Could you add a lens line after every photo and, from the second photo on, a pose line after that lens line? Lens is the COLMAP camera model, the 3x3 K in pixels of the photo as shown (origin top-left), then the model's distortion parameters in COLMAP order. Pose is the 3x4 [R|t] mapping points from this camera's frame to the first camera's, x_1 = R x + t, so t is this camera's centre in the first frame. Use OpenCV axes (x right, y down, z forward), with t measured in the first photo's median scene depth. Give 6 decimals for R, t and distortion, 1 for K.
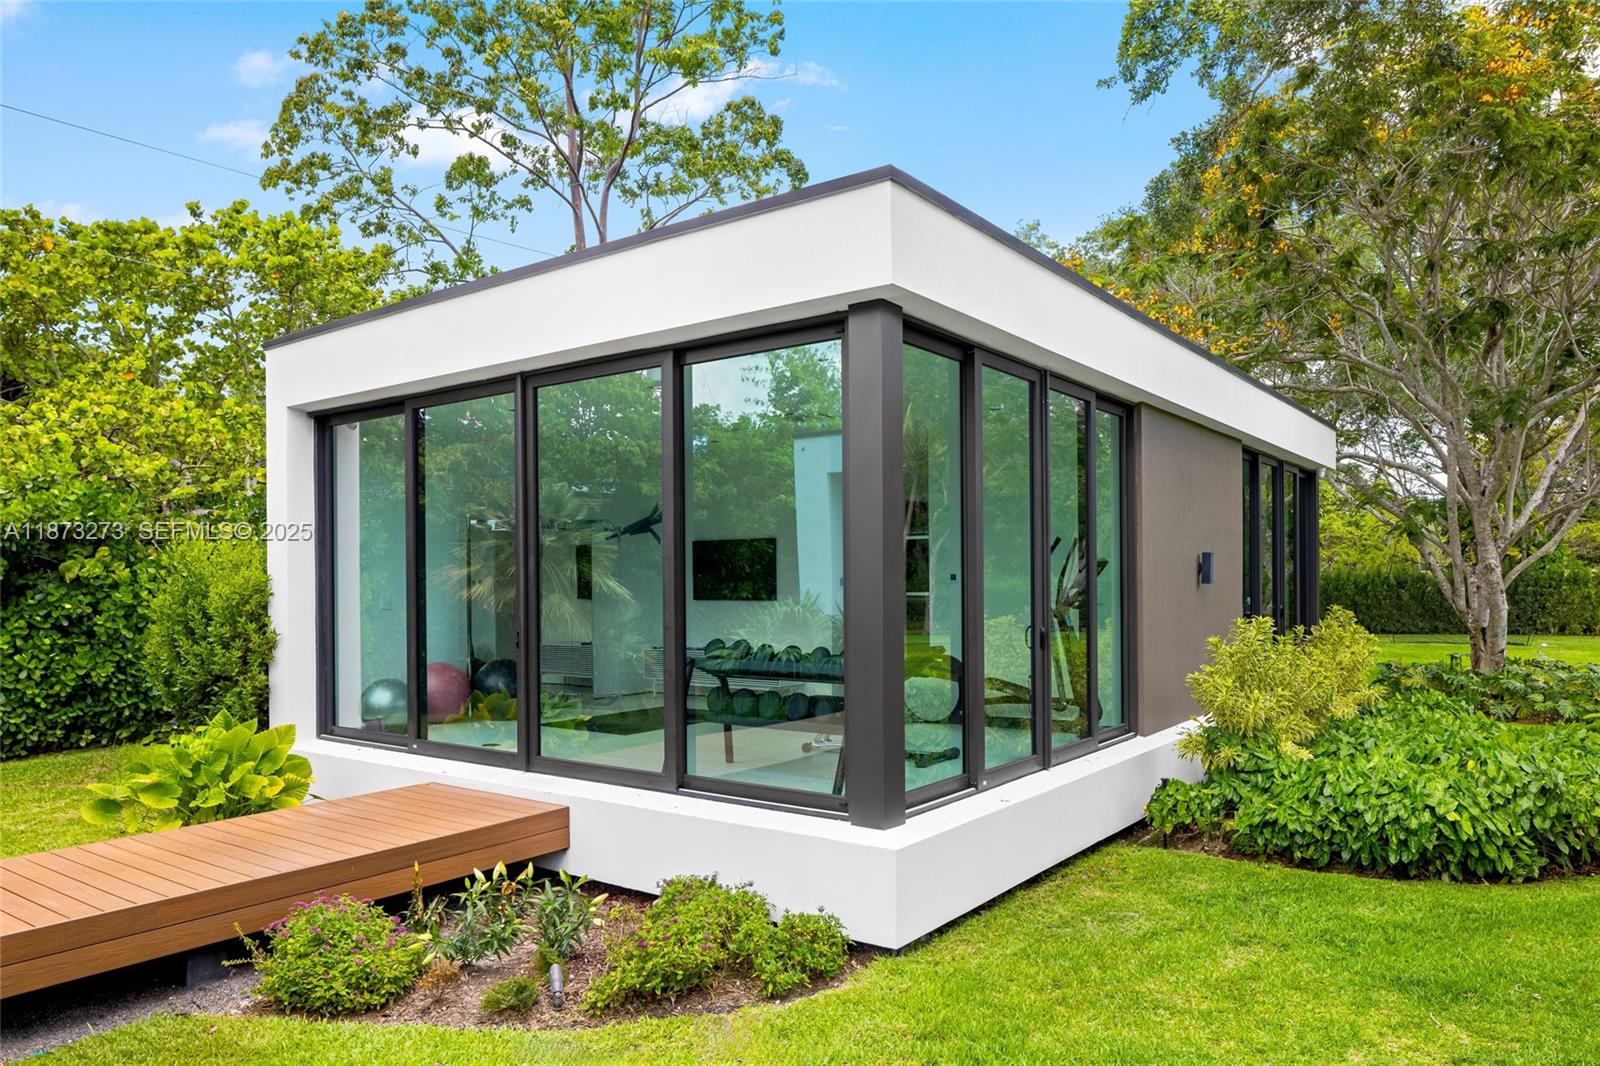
lens RADIAL K [[1069.9, 0, 794.6], [0, 1069.9, 584.0], [0, 0, 1]] dist [-0.001252, 0.001669]
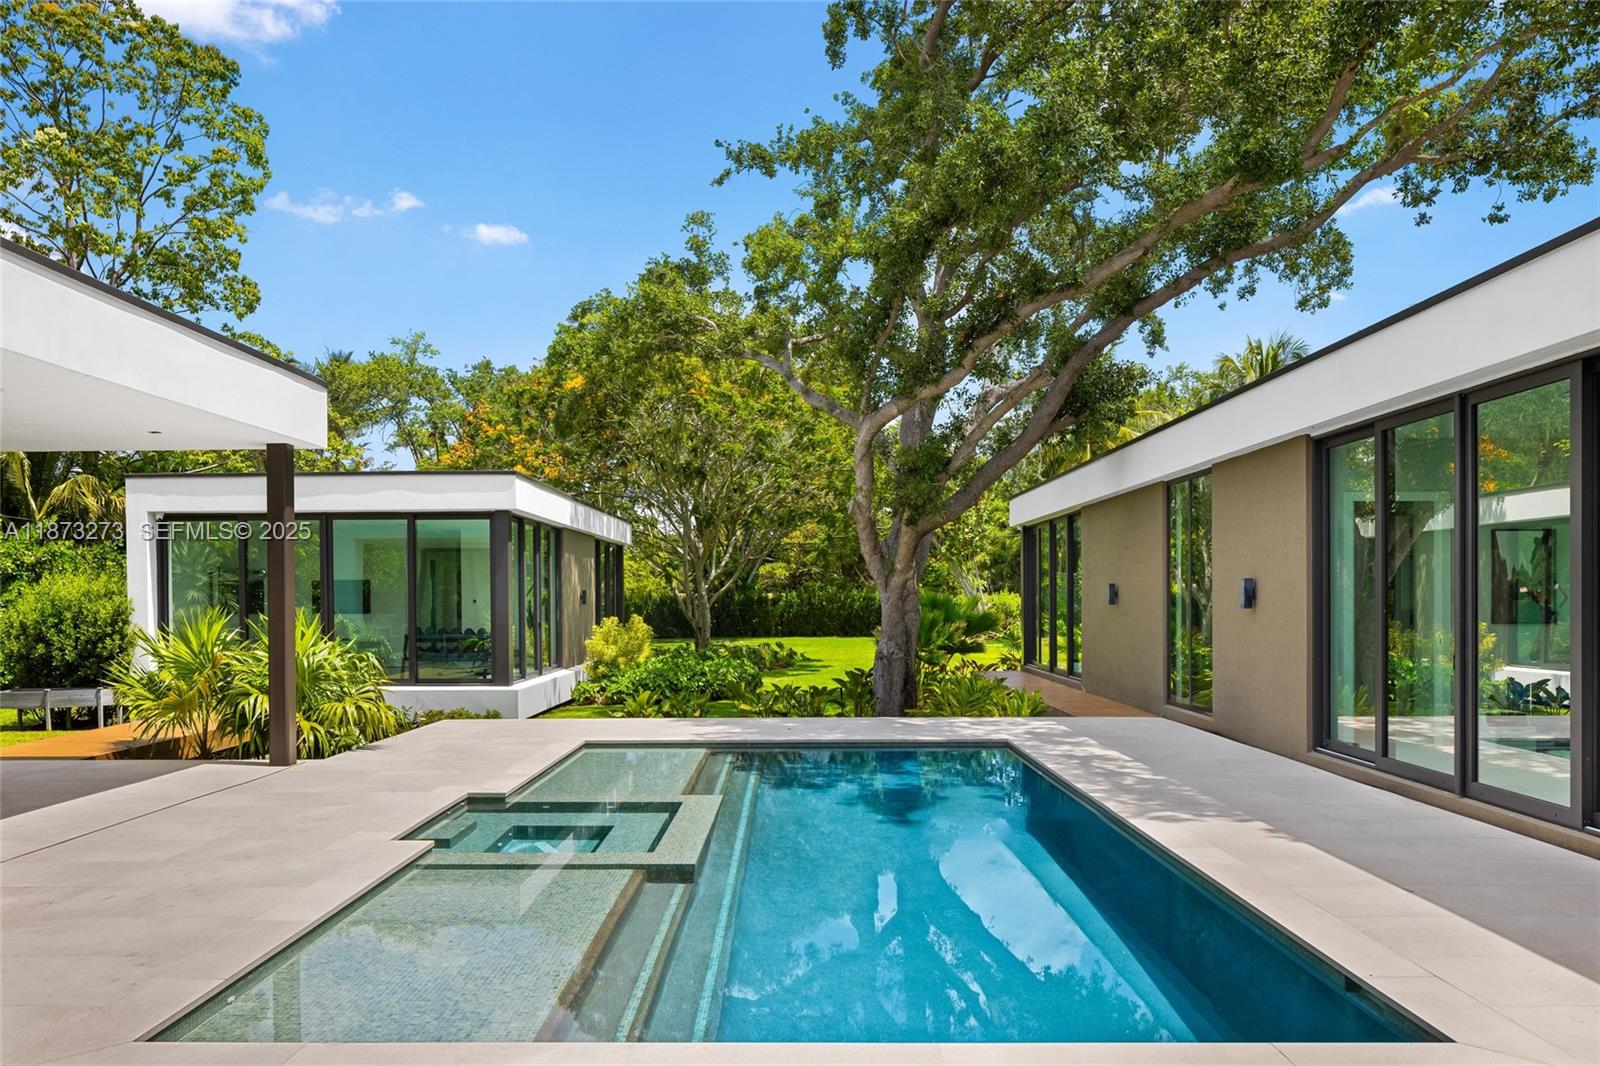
lens RADIAL K [[1090.3, 0, 794.7], [0, 1090.3, 605.1], [0, 0, 1]] dist [-0.001435, 0.000446]
pose [[0.803466, -0.000681, 0.595351, -0.696043], [-0.001783, 0.999992, 0.003550, -0.008143], [-0.595348, -0.003914, 0.803458, -1.231601]]
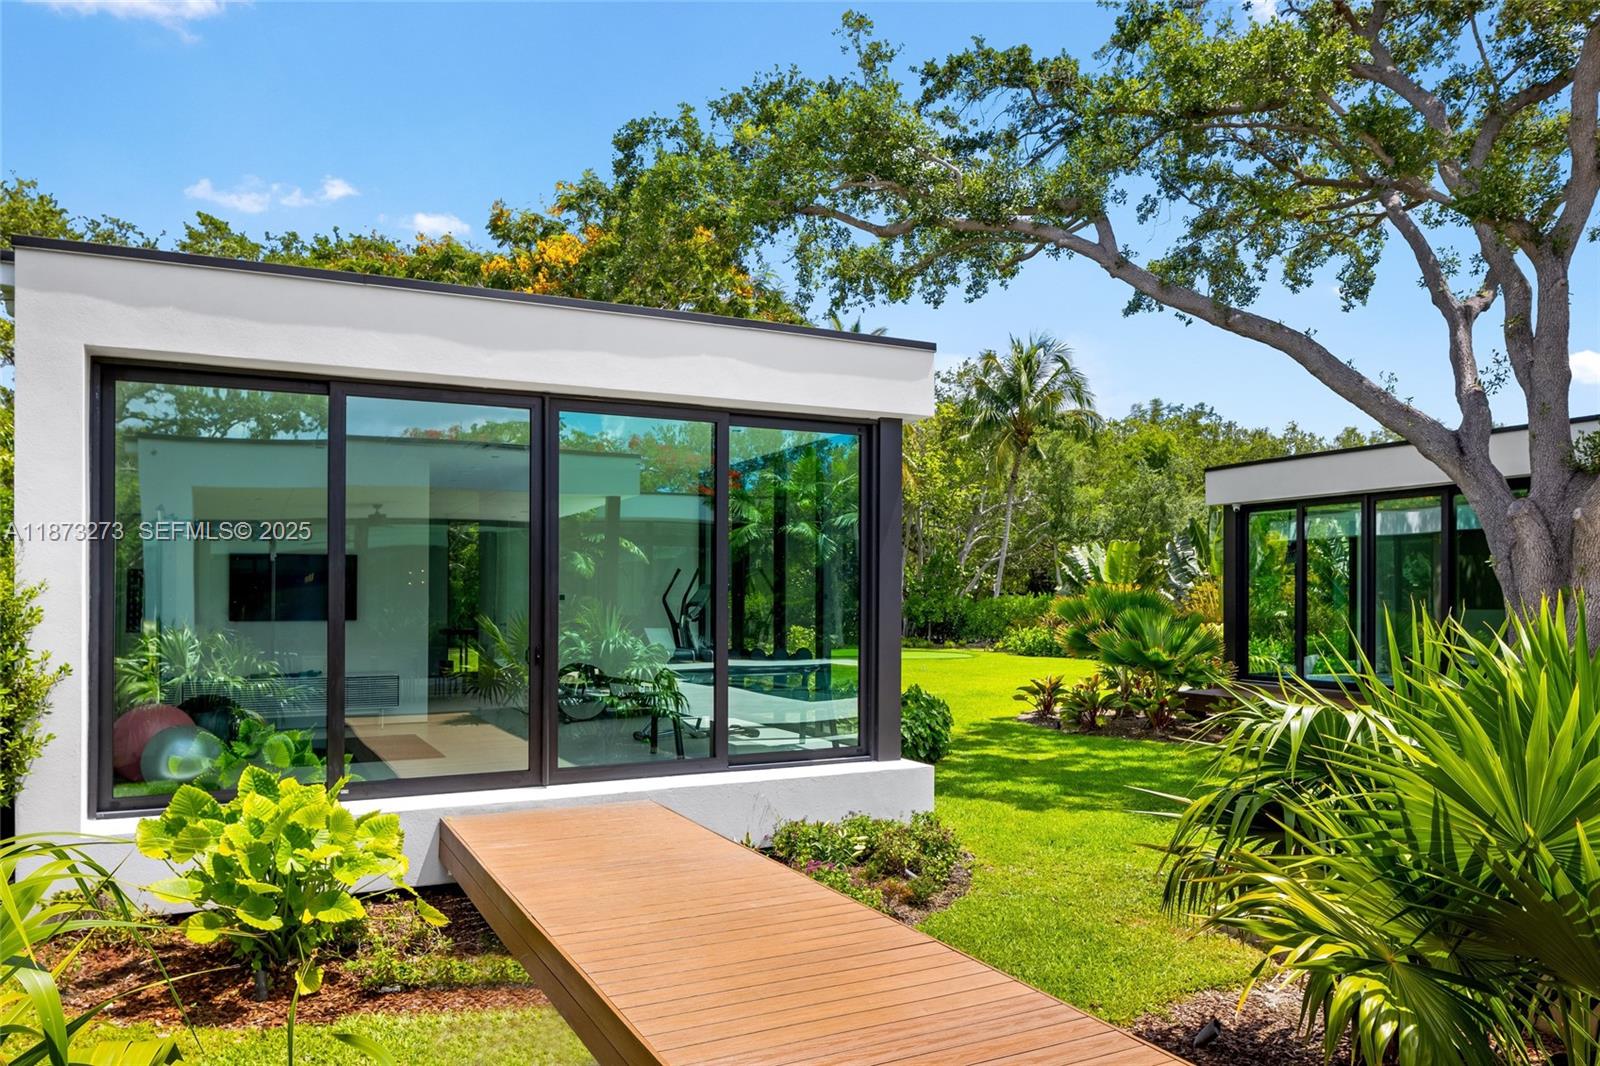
lens RADIAL K [[1096.5, 0, 789.1], [0, 1096.5, 578.3], [0, 0, 1]] dist [-0.006709, 0.003614]
pose [[0.446233, 0.023621, 0.894605, -0.898894], [0.001198, 0.999635, -0.026991, 0.006117], [-0.894916, 0.013117, 0.446042, 0.275121]]
